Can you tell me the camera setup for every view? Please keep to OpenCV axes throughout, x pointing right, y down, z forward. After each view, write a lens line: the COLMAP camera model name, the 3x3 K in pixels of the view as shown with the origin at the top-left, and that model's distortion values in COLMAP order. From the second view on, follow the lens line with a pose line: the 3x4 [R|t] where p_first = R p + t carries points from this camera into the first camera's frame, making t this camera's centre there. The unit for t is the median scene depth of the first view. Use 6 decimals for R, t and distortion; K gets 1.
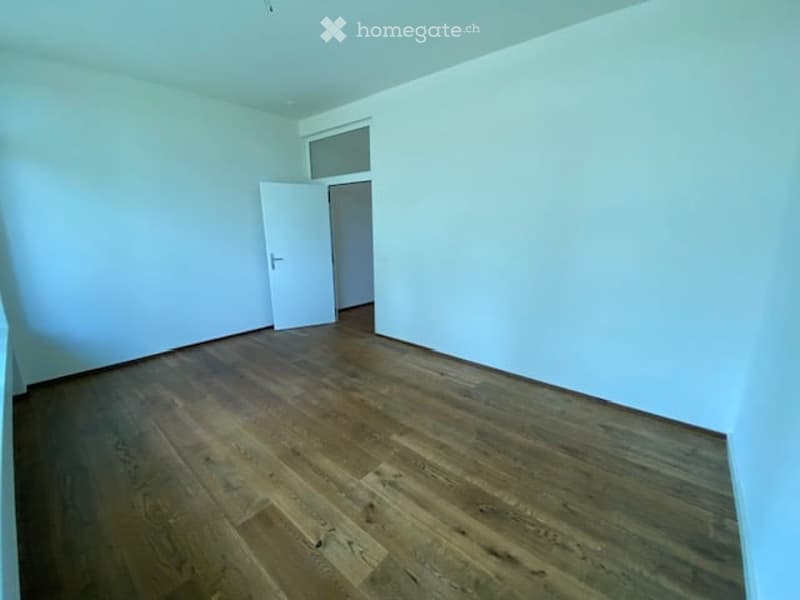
lens RADIAL K [[327.5, 0, 400.3], [0, 327.5, 302.2], [0, 0, 1]] dist [-0.000256, -0.012570]
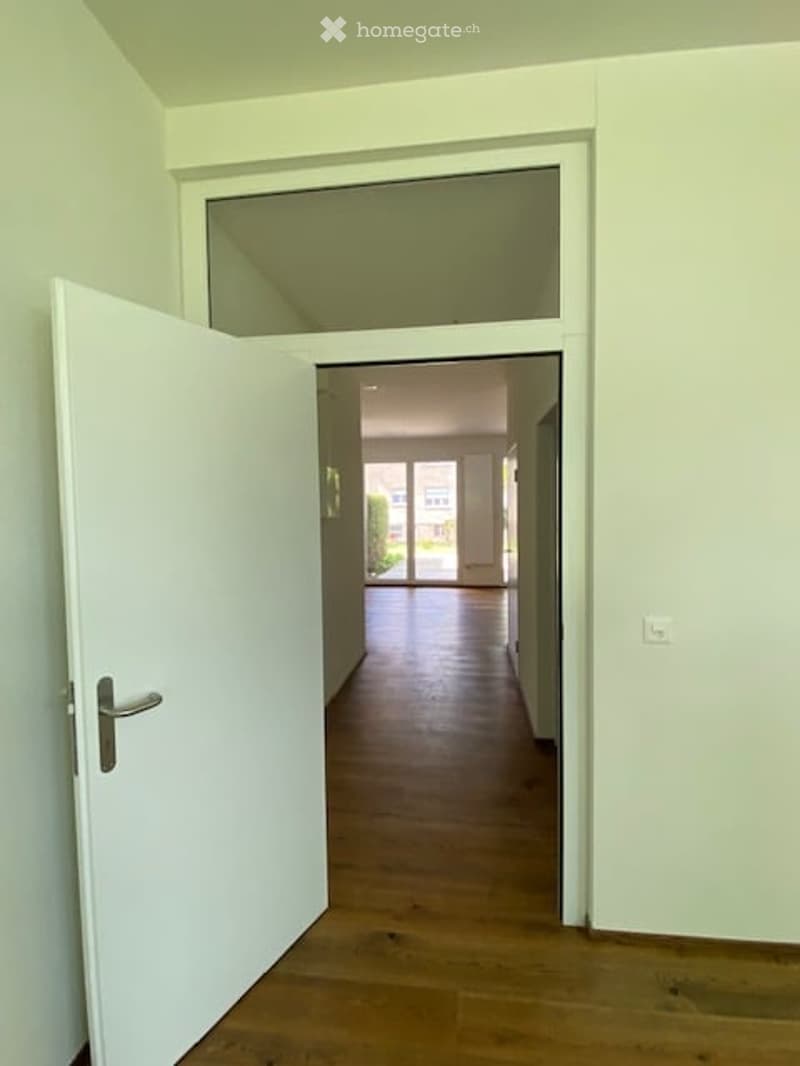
lens RADIAL K [[531.8, 0, 395.2], [0, 531.8, 530.8], [0, 0, 1]] dist [0.005617, -0.000097]
pose [[0.844315, -0.040342, 0.534326, -0.555026], [0.141566, 0.978526, -0.149817, -0.219279], [-0.516808, 0.202135, 0.831896, 0.904897]]
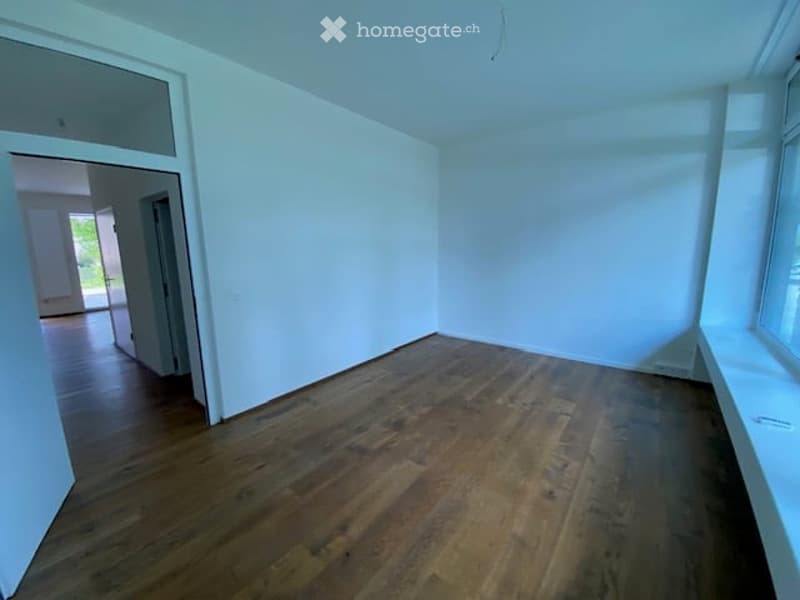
lens RADIAL K [[327.5, 0, 416.0], [0, 327.5, 292.9], [0, 0, 1]] dist [-0.000256, -0.012570]
pose [[-0.065116, -0.148861, 0.986712, -0.901788], [0.246800, 0.955688, 0.160467, -0.191706], [-0.966876, 0.253970, -0.025492, 0.812842]]
